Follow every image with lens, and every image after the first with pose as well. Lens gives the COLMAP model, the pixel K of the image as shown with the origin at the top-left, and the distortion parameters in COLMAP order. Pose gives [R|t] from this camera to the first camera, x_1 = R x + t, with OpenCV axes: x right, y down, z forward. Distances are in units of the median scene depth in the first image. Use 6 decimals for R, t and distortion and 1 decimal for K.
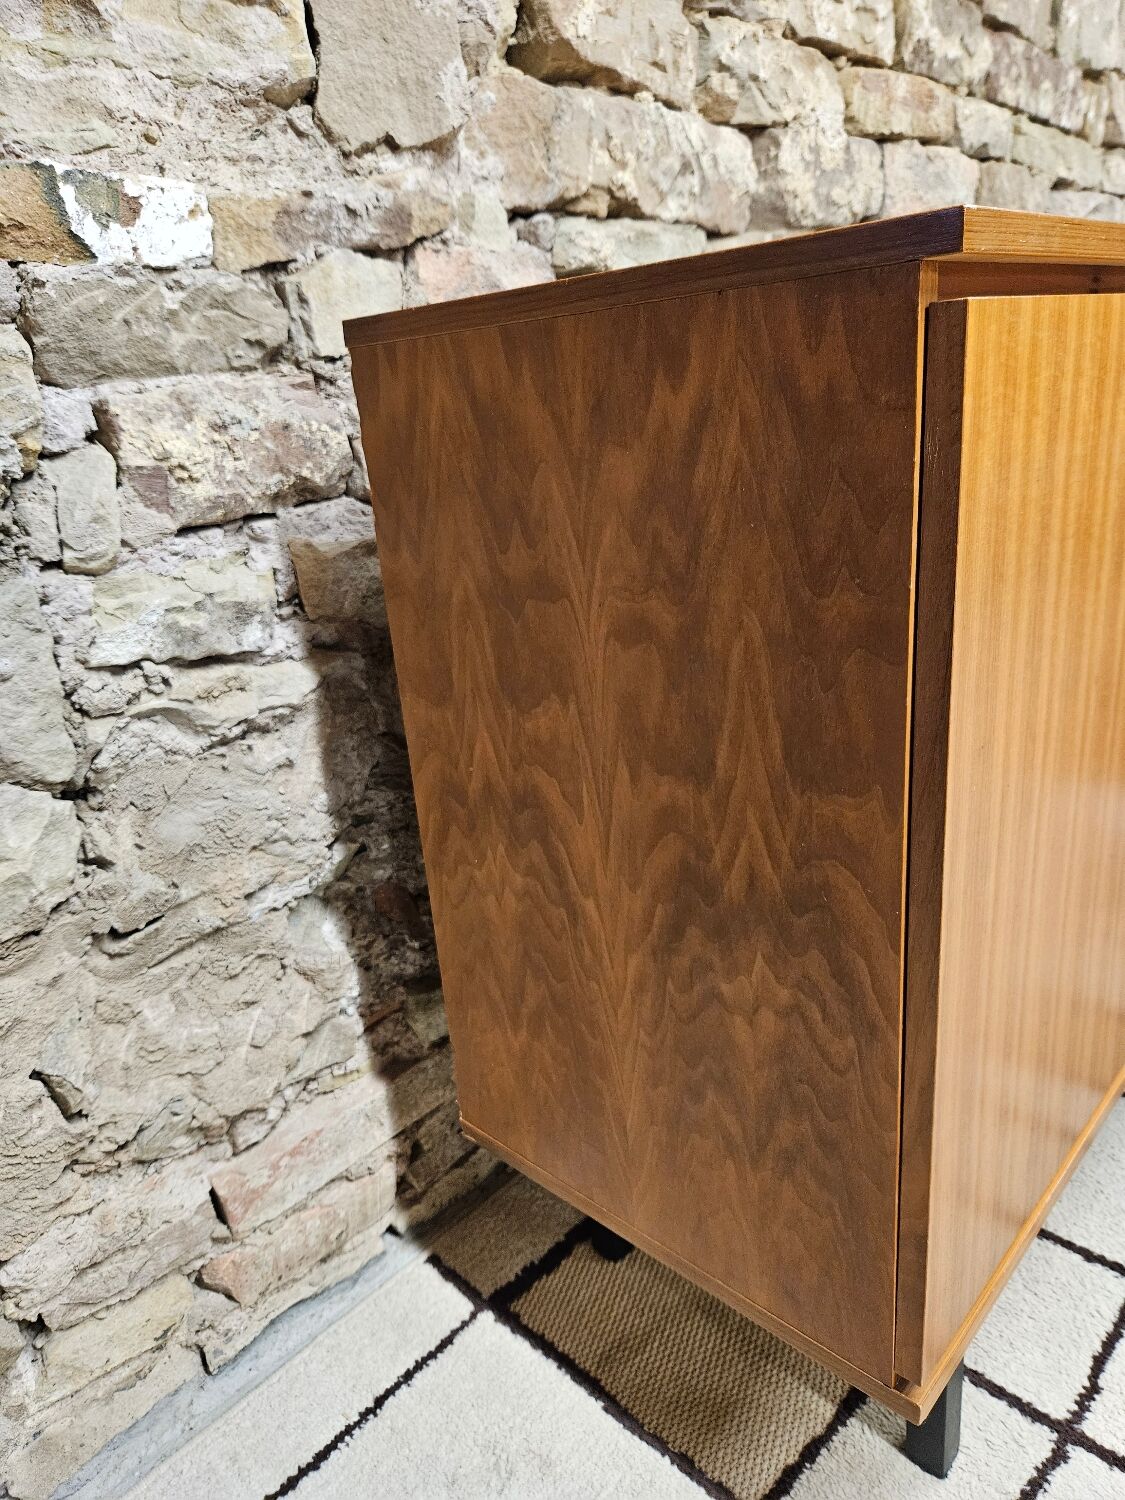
lens RADIAL K [[1011.9, 0, 556.3], [0, 1011.9, 743.0], [0, 0, 1]] dist [0.066924, -0.058212]
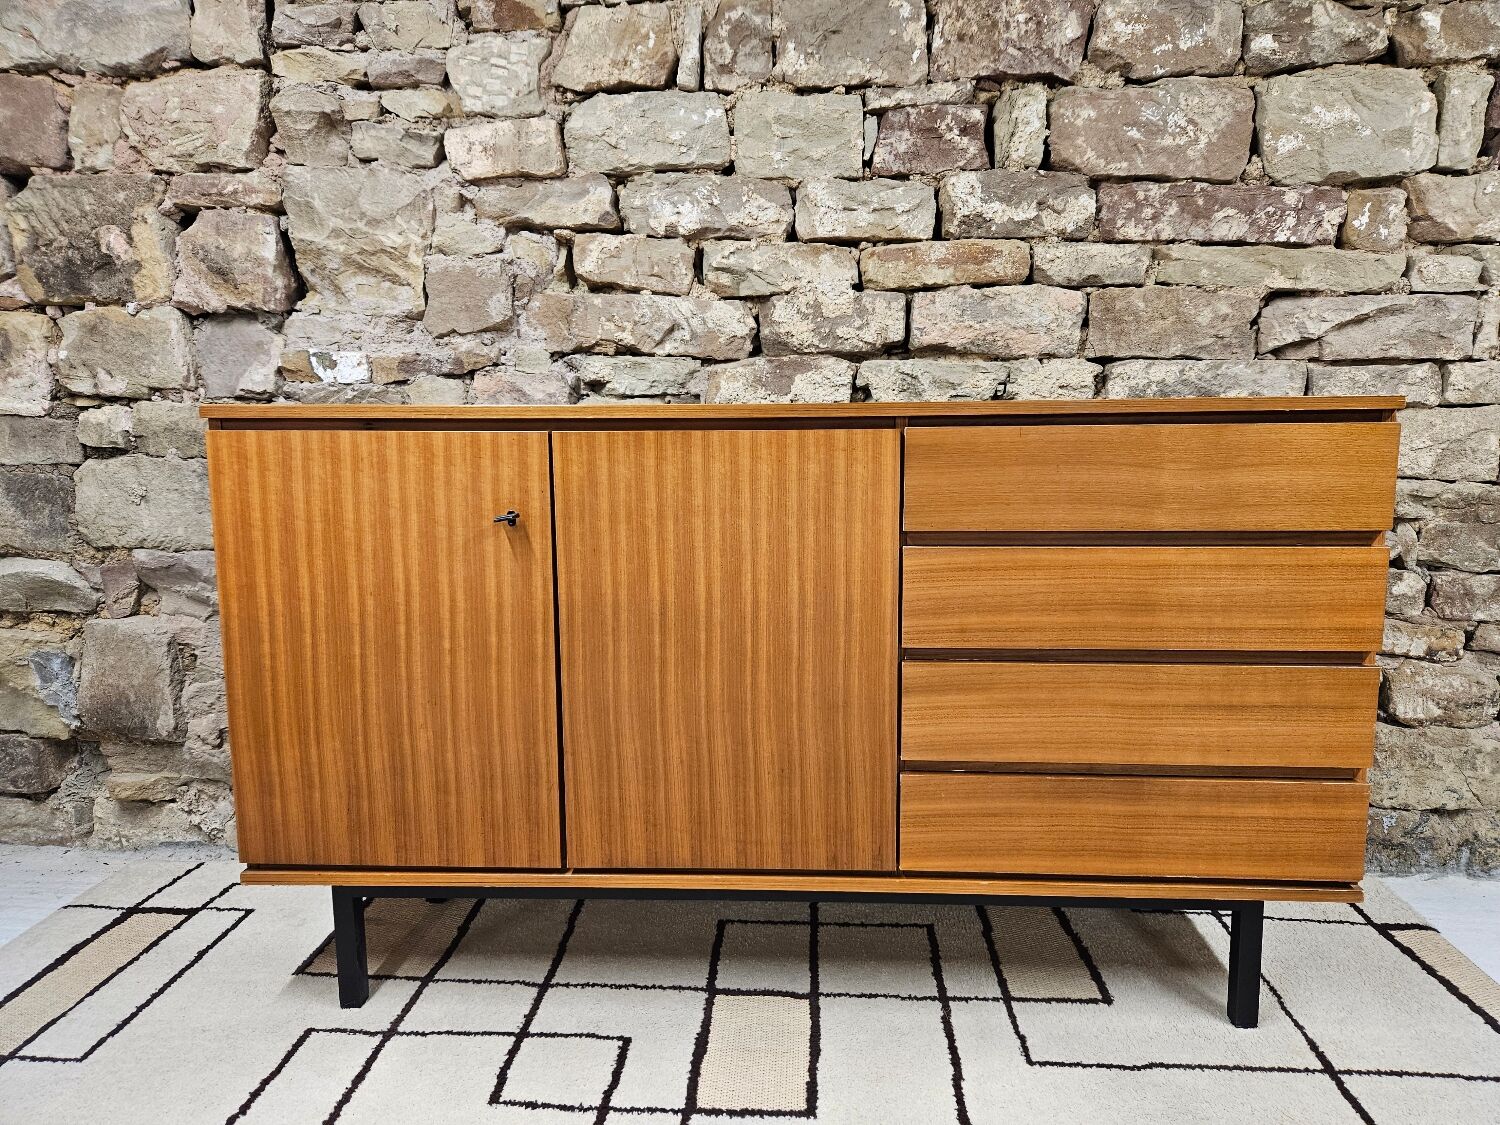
lens RADIAL K [[1011.9, 0, 761.7], [0, 1011.9, 570.2], [0, 0, 1]] dist [0.066924, -0.058212]
pose [[0.654129, 0.197039, -0.730268, 1.758055], [-0.301639, 0.953334, -0.012964, -0.223816], [0.693634, 0.228757, 0.683038, 0.044981]]
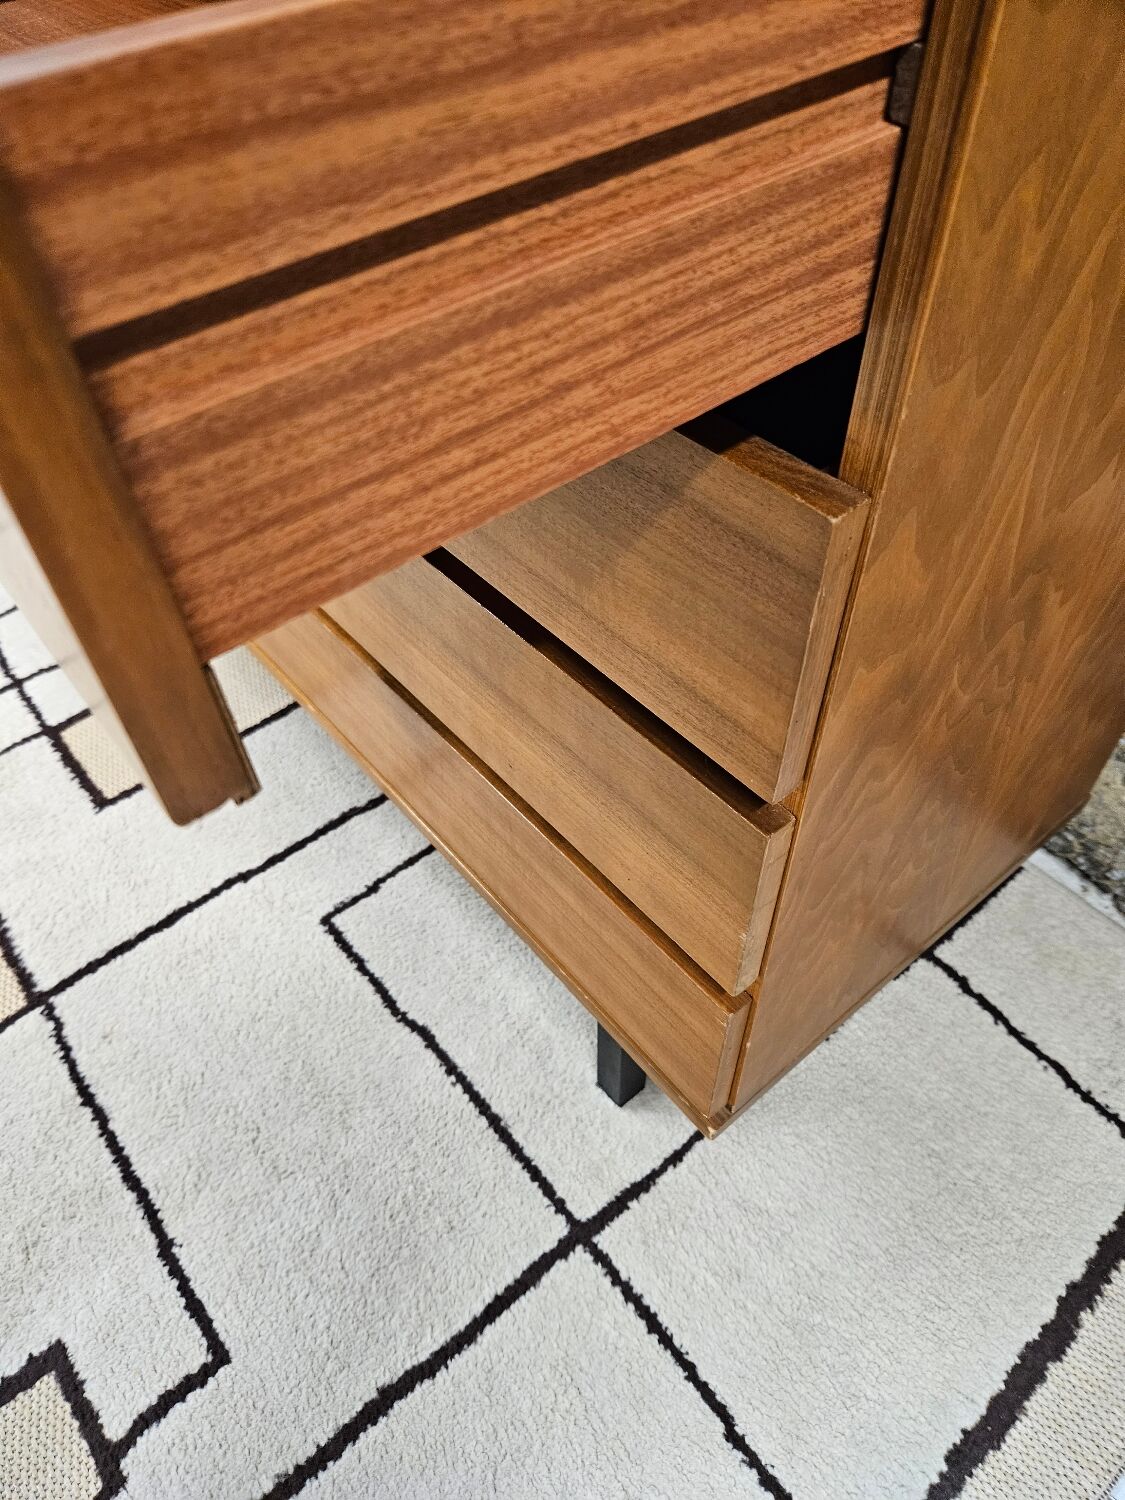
lens RADIAL K [[1011.9, 0, 538.2], [0, 1011.9, 764.9], [0, 0, 1]] dist [0.066924, -0.058212]
pose [[-0.119118, 0.809956, -0.574267, 1.551917], [-0.281673, 0.527055, 0.801793, -0.711916], [0.952088, 0.257264, 0.165361, 1.432939]]
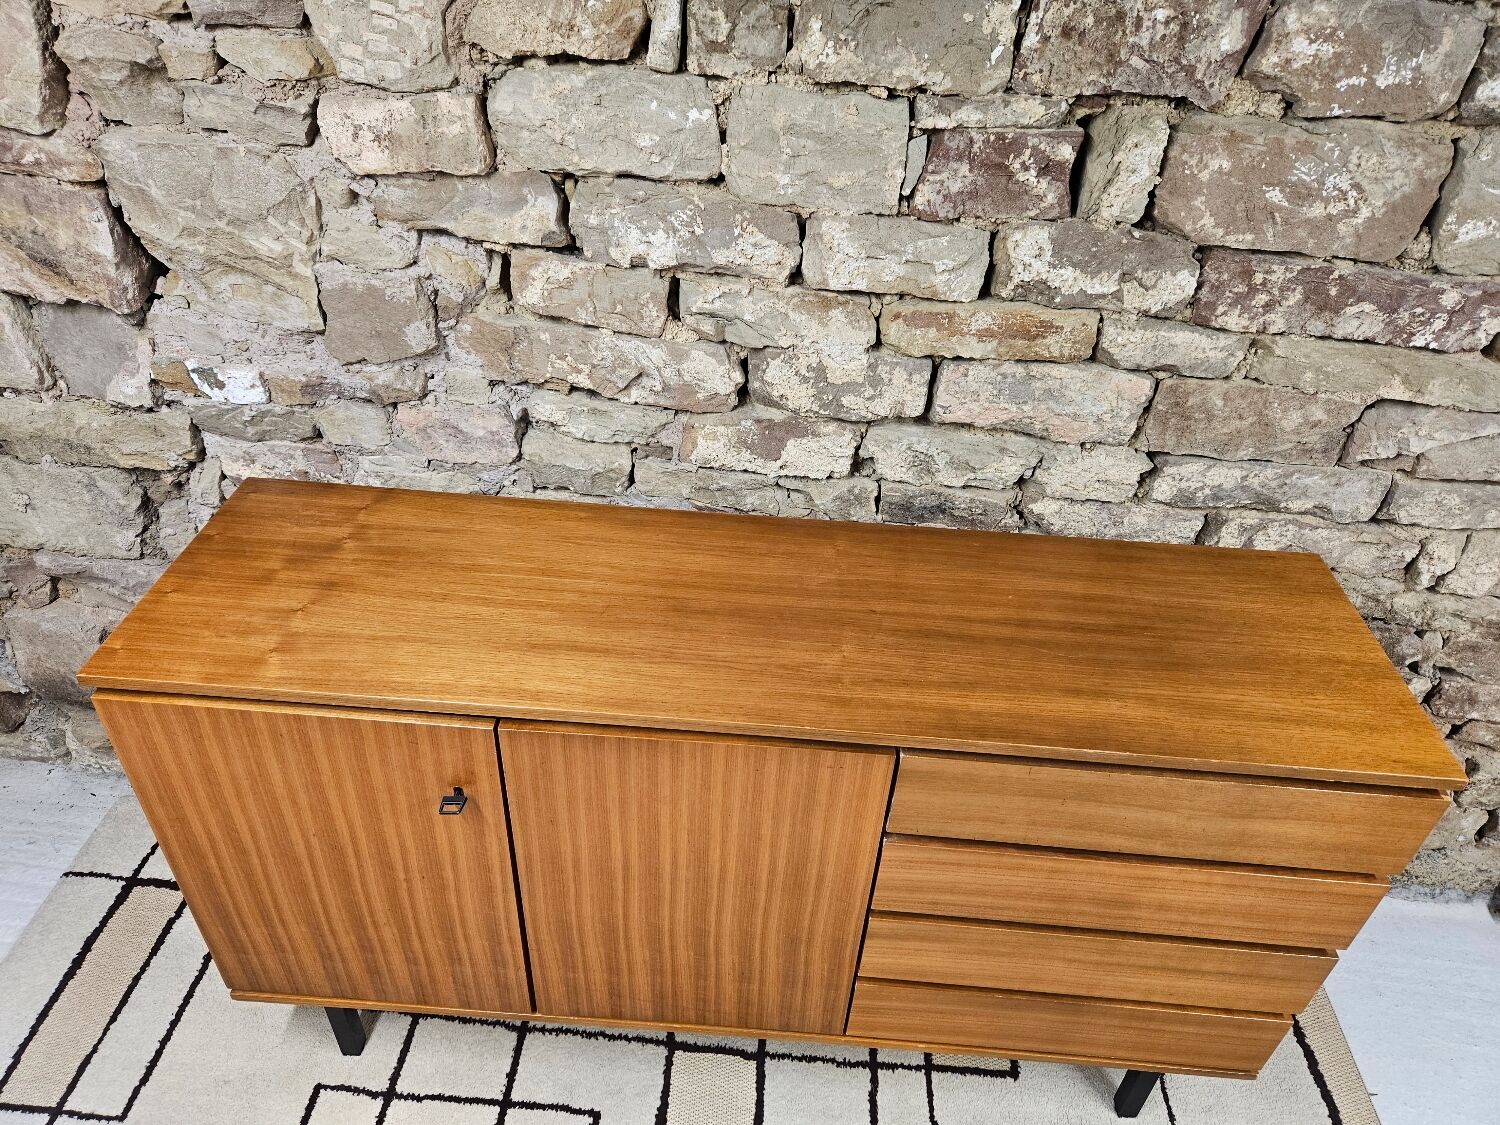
lens RADIAL K [[1011.9, 0, 750.4], [0, 1011.9, 581.8], [0, 0, 1]] dist [0.066924, -0.058212]
pose [[0.643946, 0.561278, -0.519904, 1.238146], [-0.355082, 0.821185, 0.446734, -1.136773], [0.677680, -0.103064, 0.728099, 0.091772]]
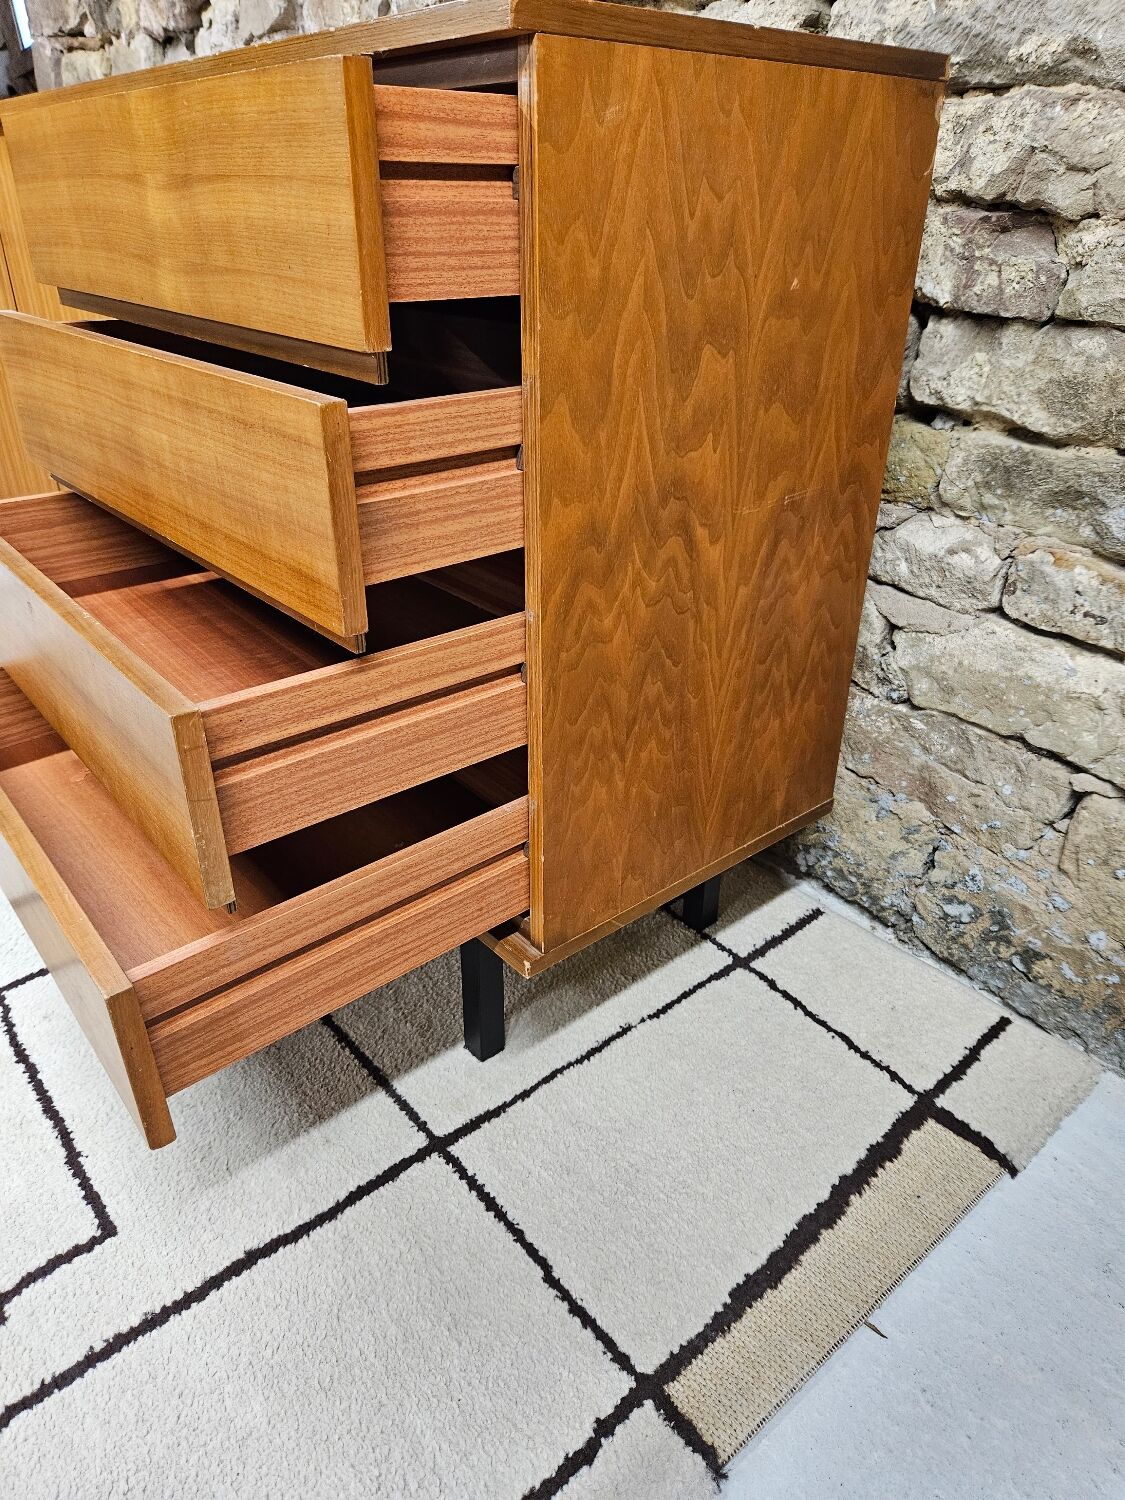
lens RADIAL K [[1011.9, 0, 552.6], [0, 1011.9, 756.9], [0, 0, 1]] dist [0.066924, -0.058212]
pose [[-0.107657, 0.553186, -0.826072, 1.980297], [-0.325372, 0.765538, 0.555053, -0.711090], [0.939438, 0.328536, 0.097576, 1.593930]]
